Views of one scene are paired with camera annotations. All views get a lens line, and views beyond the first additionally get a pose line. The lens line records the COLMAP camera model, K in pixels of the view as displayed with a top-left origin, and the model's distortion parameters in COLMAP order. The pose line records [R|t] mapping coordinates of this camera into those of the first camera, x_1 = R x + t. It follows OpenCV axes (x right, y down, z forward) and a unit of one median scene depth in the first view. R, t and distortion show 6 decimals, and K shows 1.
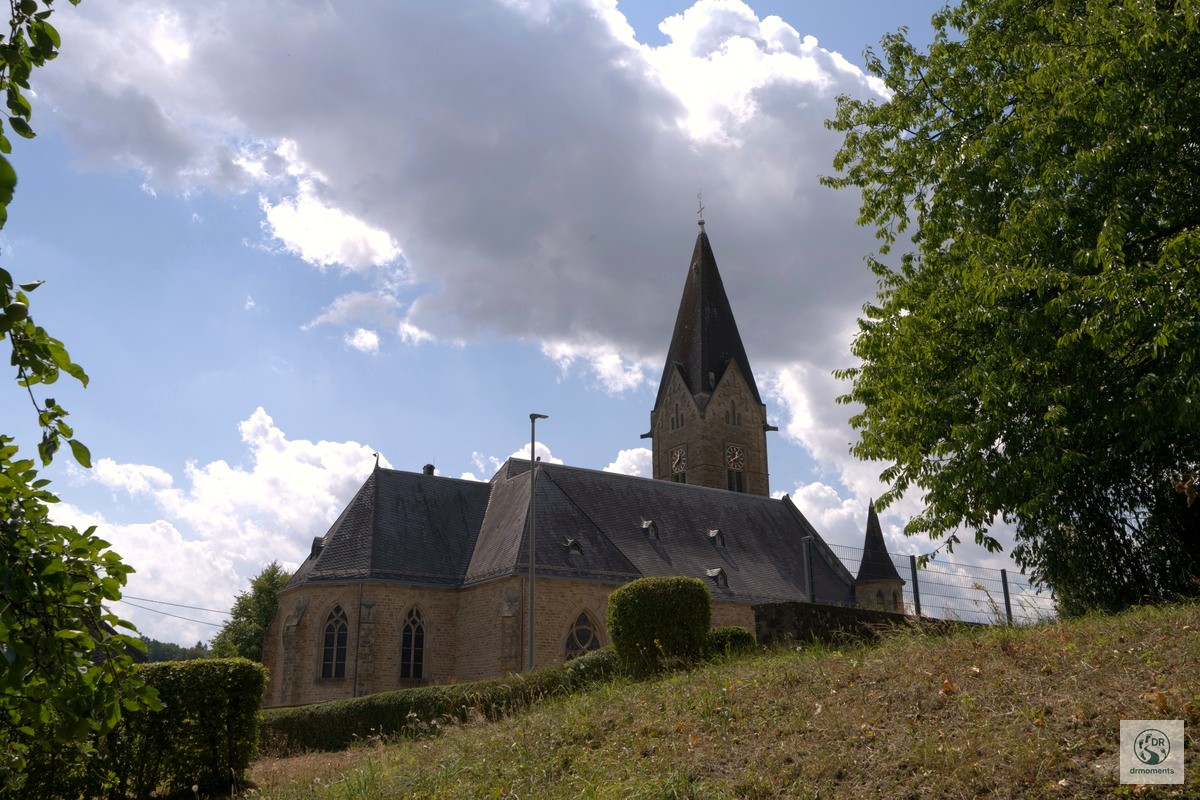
lens RADIAL K [[1191.7, 0, 600.6], [0, 1191.7, 398.2], [0, 0, 1]] dist [0.069985, 0.000000]
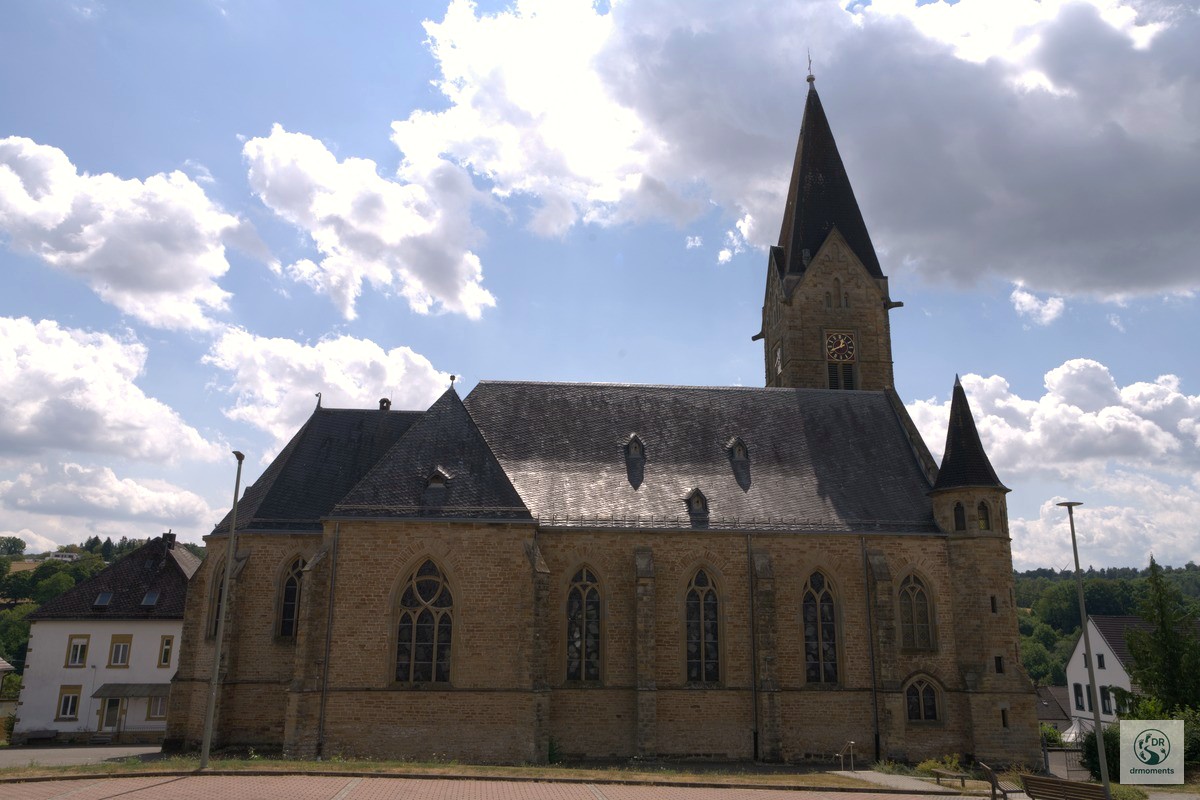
lens RADIAL K [[940.3, 0, 599.5], [0, 940.3, 401.0], [0, 0, 1]] dist [-0.001656, -0.000313]
pose [[0.860732, -0.111777, -0.496635, 0.288839], [0.134468, 0.990867, 0.010039, 0.058451], [0.490977, -0.075422, 0.867901, 0.364522]]
